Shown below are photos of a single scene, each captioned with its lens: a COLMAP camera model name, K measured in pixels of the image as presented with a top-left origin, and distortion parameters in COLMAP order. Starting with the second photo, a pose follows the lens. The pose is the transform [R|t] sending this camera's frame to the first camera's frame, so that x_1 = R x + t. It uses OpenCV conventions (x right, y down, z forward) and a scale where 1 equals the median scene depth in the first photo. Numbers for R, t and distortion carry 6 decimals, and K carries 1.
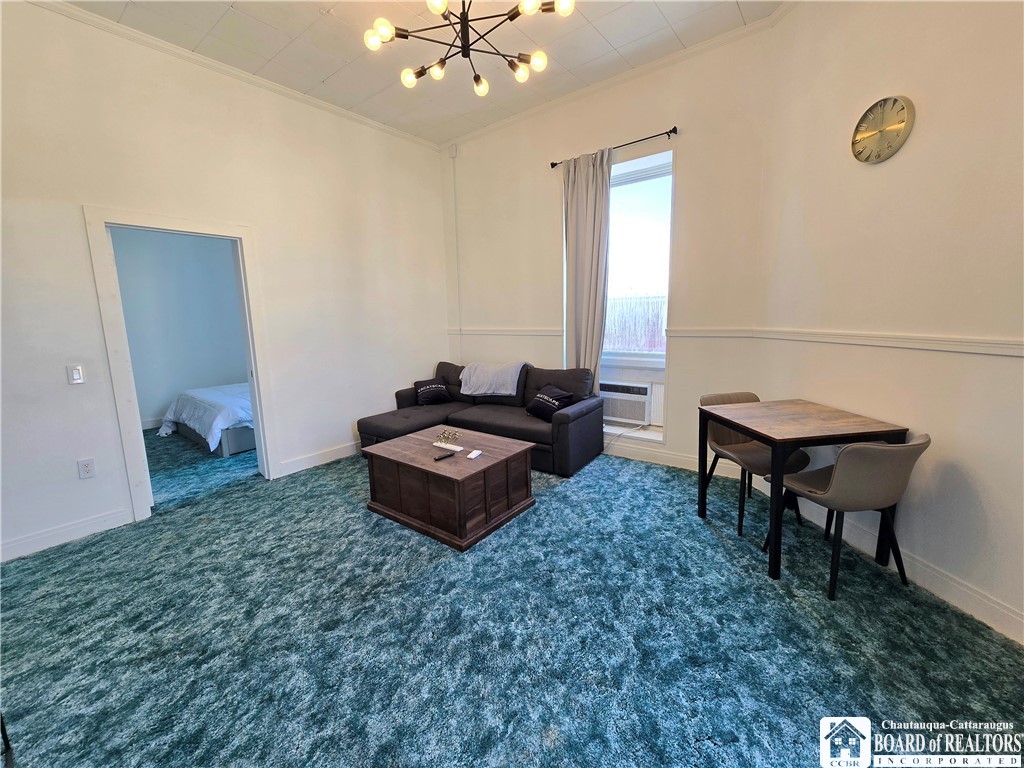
lens RADIAL K [[418.6, 0, 510.1], [0, 418.6, 379.9], [0, 0, 1]] dist [-0.001836, -0.000828]
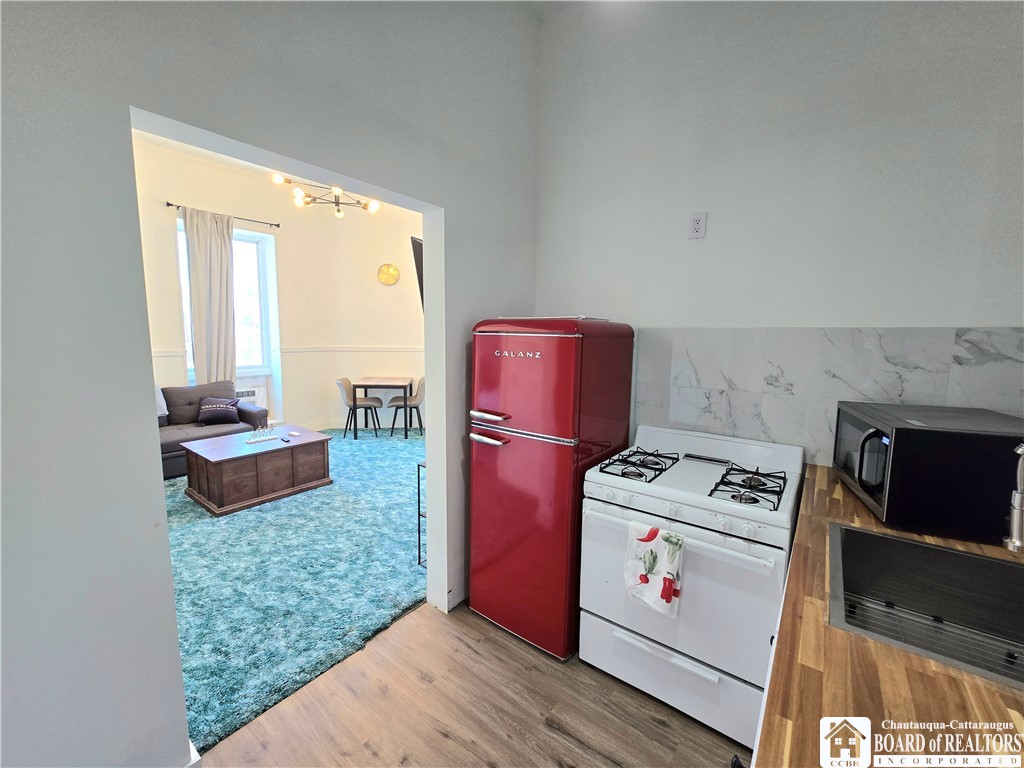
lens RADIAL K [[418.6, 0, 510.1], [0, 418.6, 379.9], [0, 0, 1]] dist [-0.001836, -0.000828]
pose [[-0.011751, -0.091902, 0.995699, -1.442210], [0.142314, 0.985477, 0.092638, -0.032180], [-0.989752, 0.142790, 0.001499, 0.217396]]
